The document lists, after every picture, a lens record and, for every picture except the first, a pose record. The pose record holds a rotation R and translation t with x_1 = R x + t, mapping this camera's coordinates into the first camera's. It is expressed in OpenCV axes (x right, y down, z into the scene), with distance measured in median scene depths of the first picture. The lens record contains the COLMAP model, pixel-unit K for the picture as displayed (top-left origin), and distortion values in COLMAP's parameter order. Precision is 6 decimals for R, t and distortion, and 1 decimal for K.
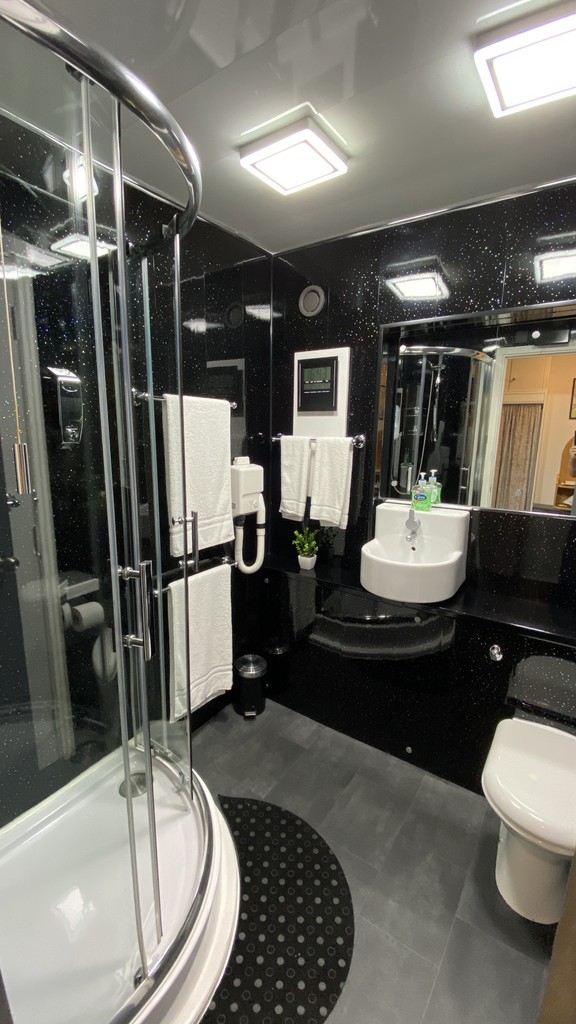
lens RADIAL K [[421.8, 0, 288.0], [0, 421.8, 512.0], [0, 0, 1]] dist [0.048762, -0.032639]
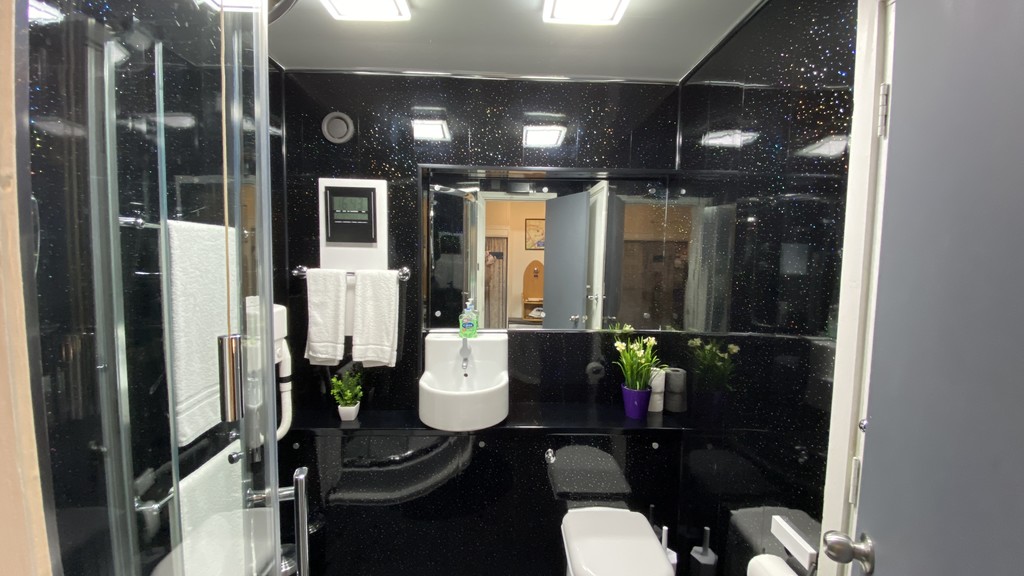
lens RADIAL K [[408.6, 0, 512.5], [0, 408.6, 284.1], [0, 0, 1]] dist [0.045478, -0.029226]
pose [[0.812071, -0.041105, 0.582109, -0.171284], [0.108121, 0.990843, -0.080865, -0.037879], [-0.573455, 0.128606, 0.809079, 0.086591]]
